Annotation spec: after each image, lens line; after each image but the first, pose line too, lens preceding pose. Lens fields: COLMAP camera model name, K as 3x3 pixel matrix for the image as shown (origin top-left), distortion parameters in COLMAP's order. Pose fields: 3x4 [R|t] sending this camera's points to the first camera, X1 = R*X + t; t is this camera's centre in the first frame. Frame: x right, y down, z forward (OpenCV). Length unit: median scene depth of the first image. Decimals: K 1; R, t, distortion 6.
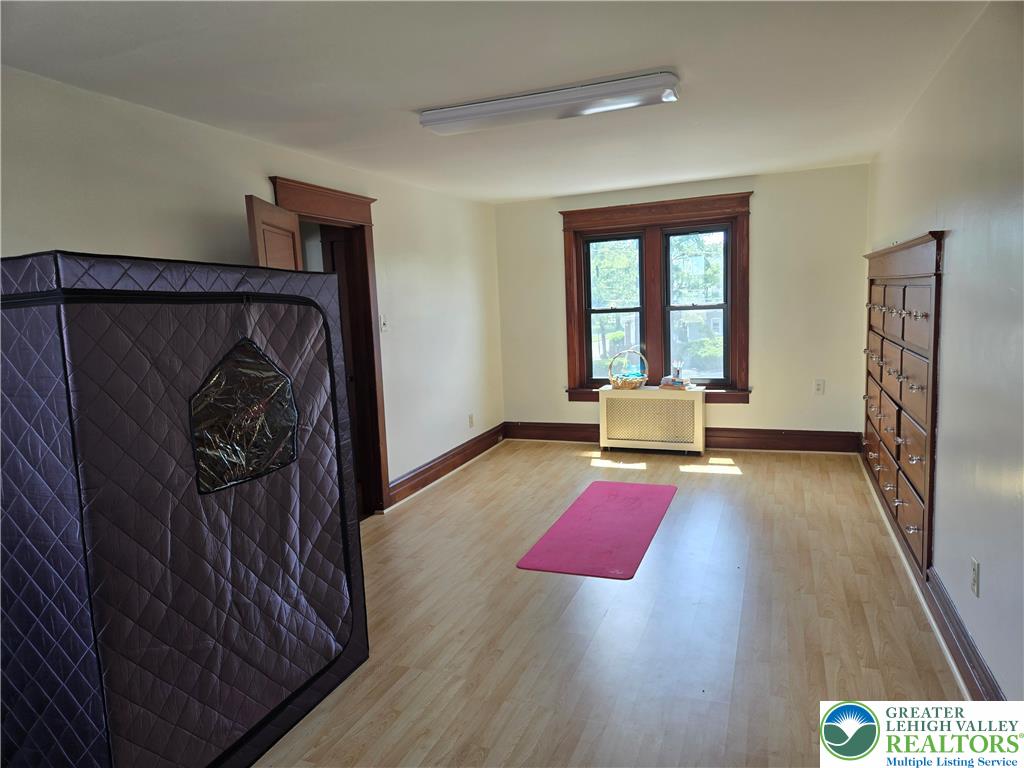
lens RADIAL K [[684.2, 0, 508.7], [0, 684.2, 383.2], [0, 0, 1]] dist [0.066756, -0.057867]
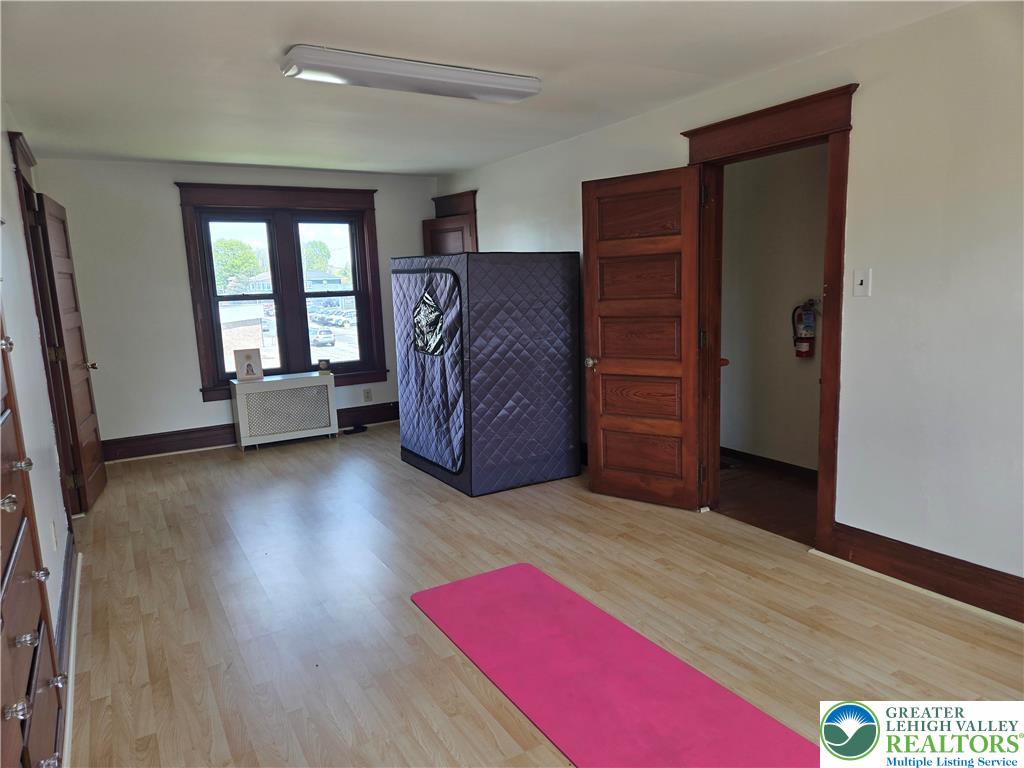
lens RADIAL K [[684.2, 0, 510.4], [0, 684.2, 387.2], [0, 0, 1]] dist [0.066756, -0.057867]
pose [[-0.621298, 0.189320, -0.760360, 0.568880], [-0.026070, 0.964842, 0.261536, -0.167183], [0.783140, 0.182315, -0.594519, 1.250679]]
